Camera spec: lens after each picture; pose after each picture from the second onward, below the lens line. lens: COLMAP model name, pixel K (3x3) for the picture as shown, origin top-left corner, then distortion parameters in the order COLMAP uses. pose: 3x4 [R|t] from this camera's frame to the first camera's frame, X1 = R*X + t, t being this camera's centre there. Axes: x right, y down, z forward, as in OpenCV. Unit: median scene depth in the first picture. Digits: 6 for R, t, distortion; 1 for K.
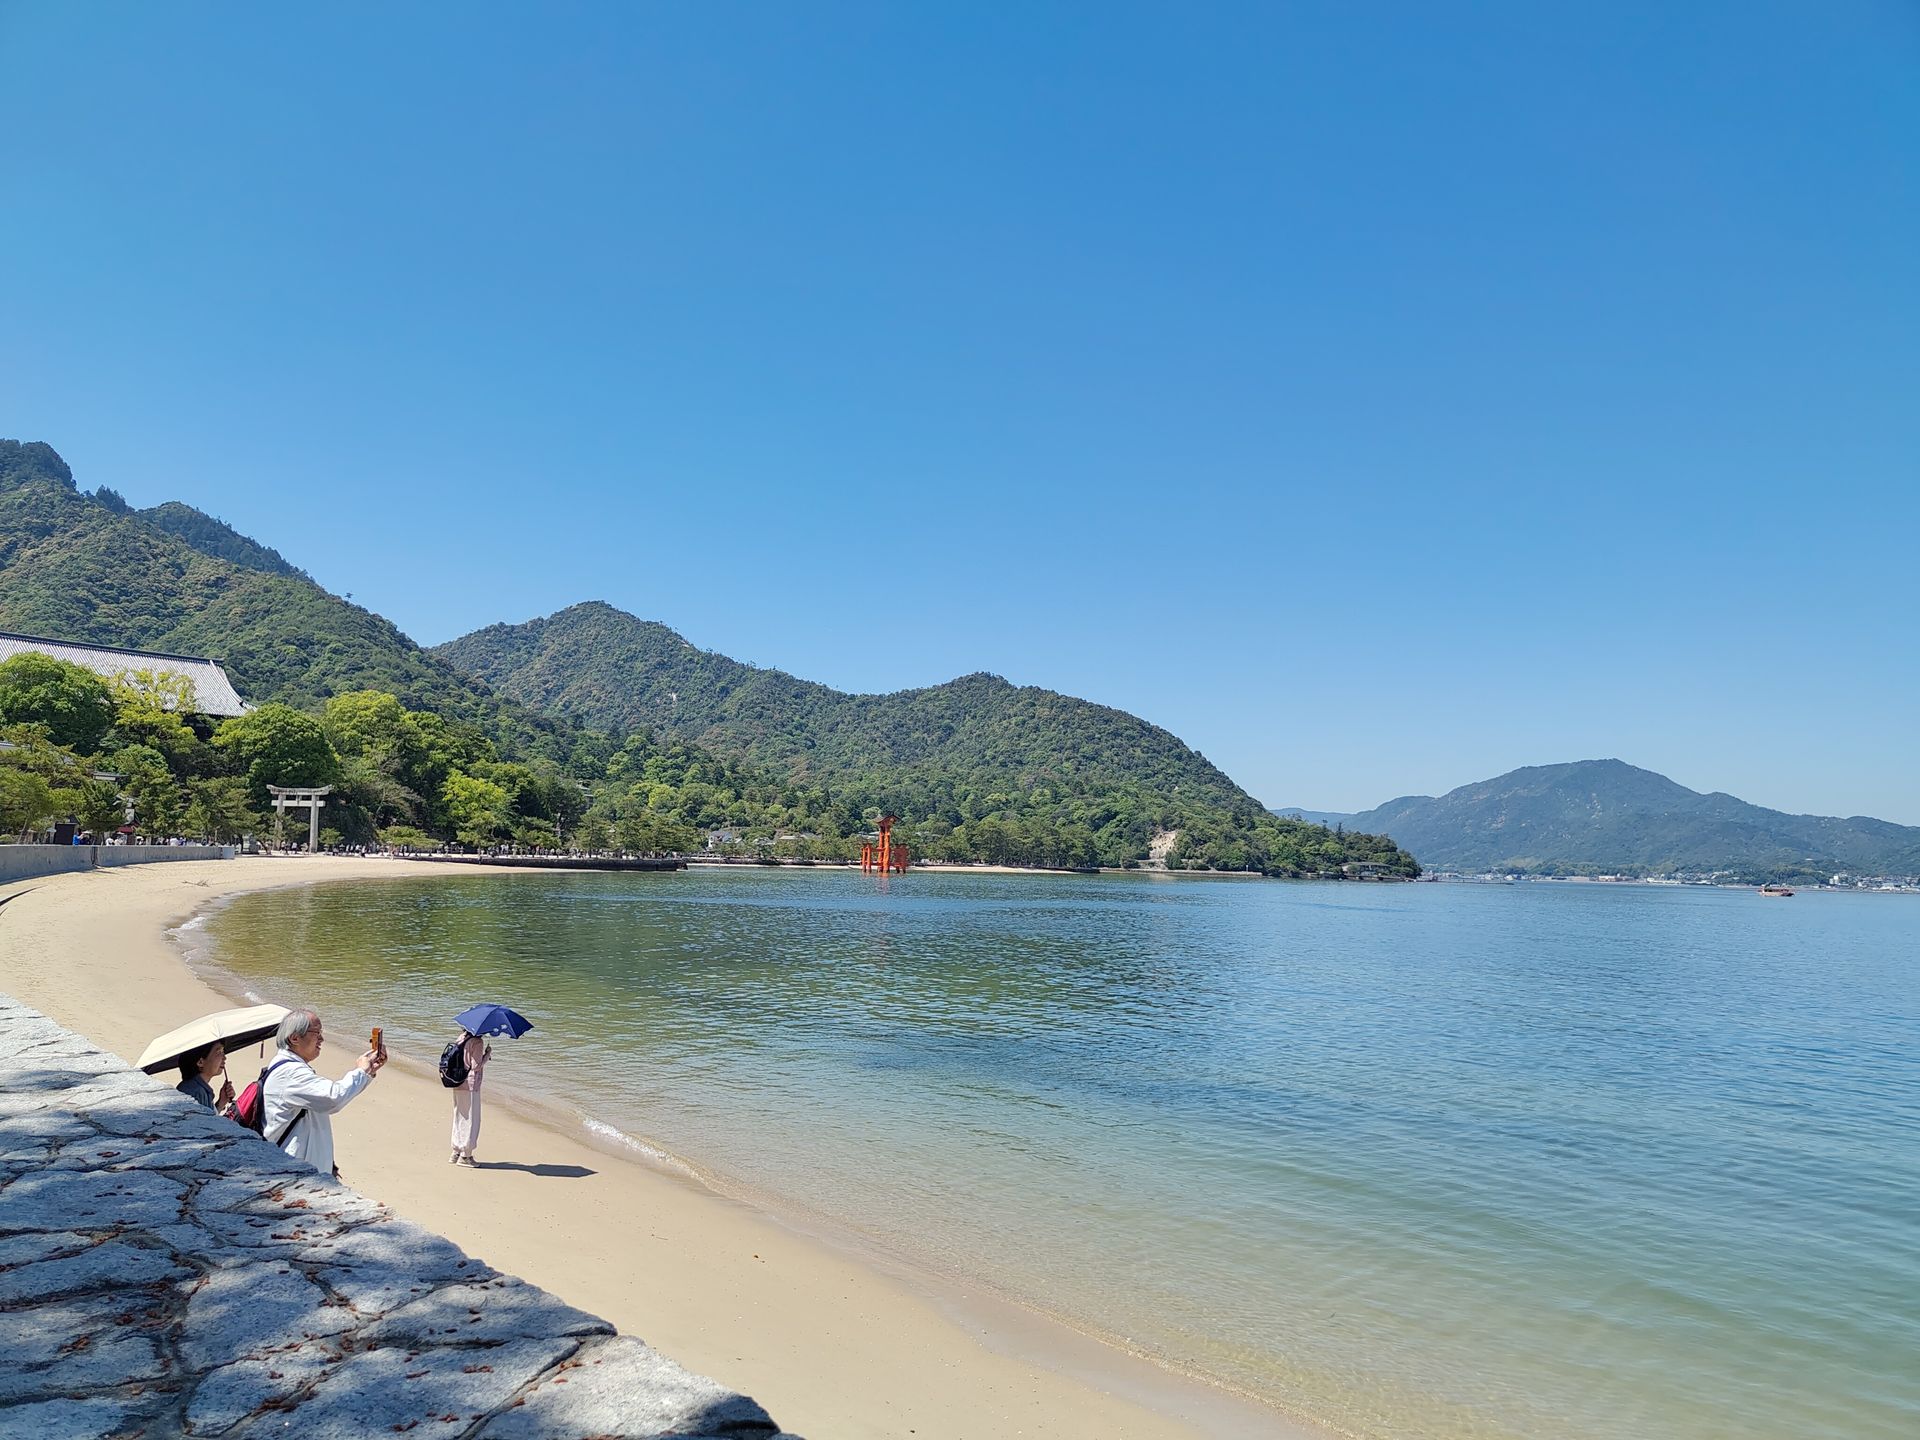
lens RADIAL K [[1340.0, 0, 959.5], [0, 1340.0, 719.8], [0, 0, 1]] dist [-0.003795, -0.001727]
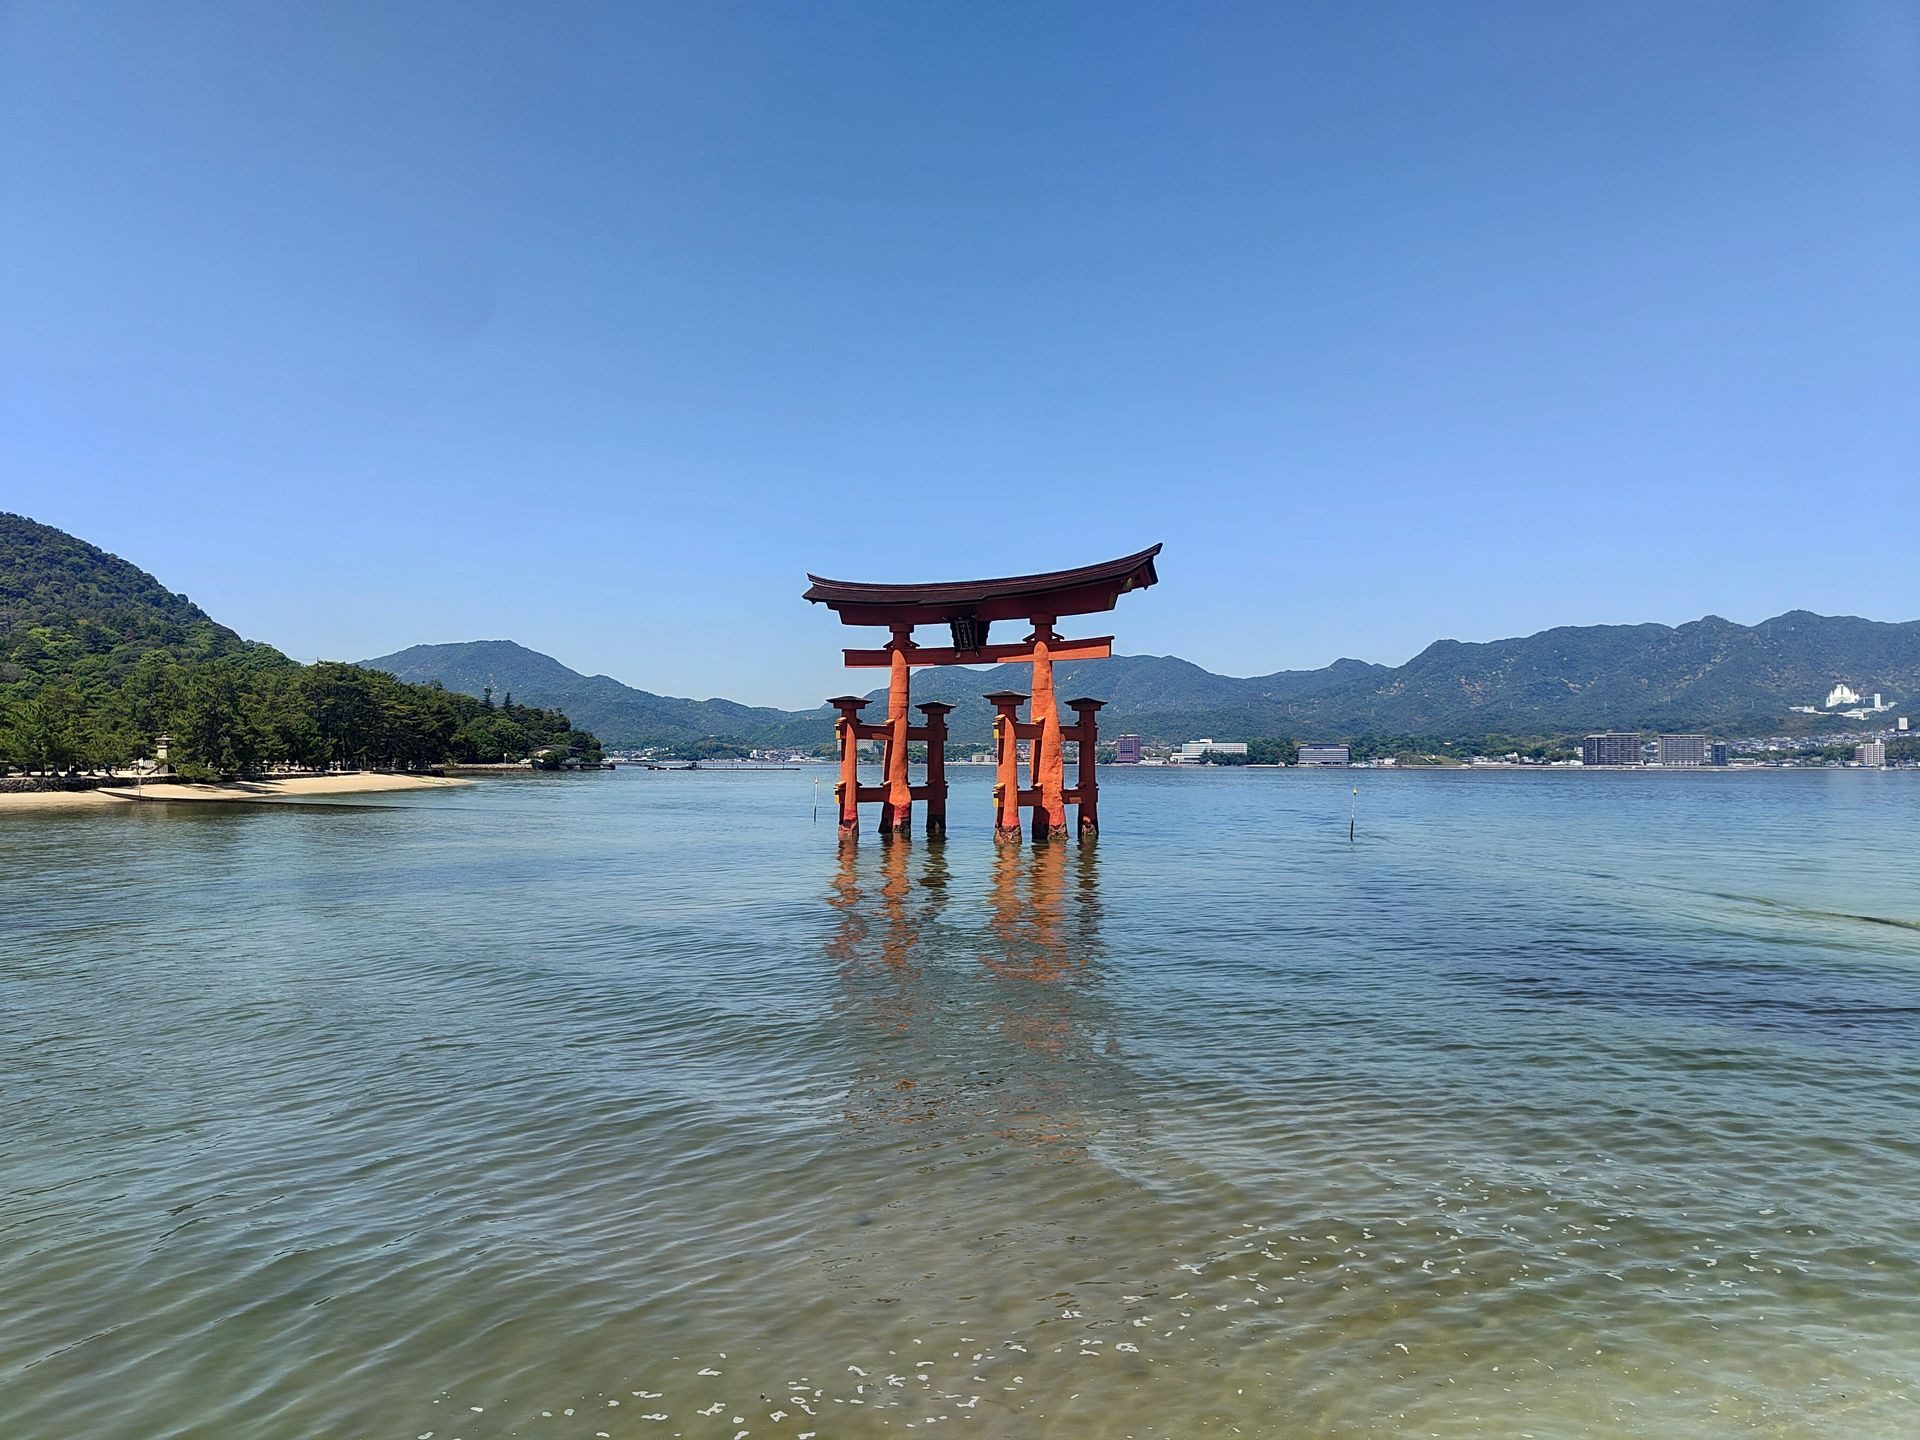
lens RADIAL K [[1340.0, 0, 961.1], [0, 1340.0, 718.3], [0, 0, 1]] dist [-0.003795, -0.001727]
pose [[0.688537, -0.006906, 0.725169, -0.049639], [-0.056102, 0.996451, 0.062757, 0.020778], [-0.723028, -0.083894, 0.685706, 0.215918]]
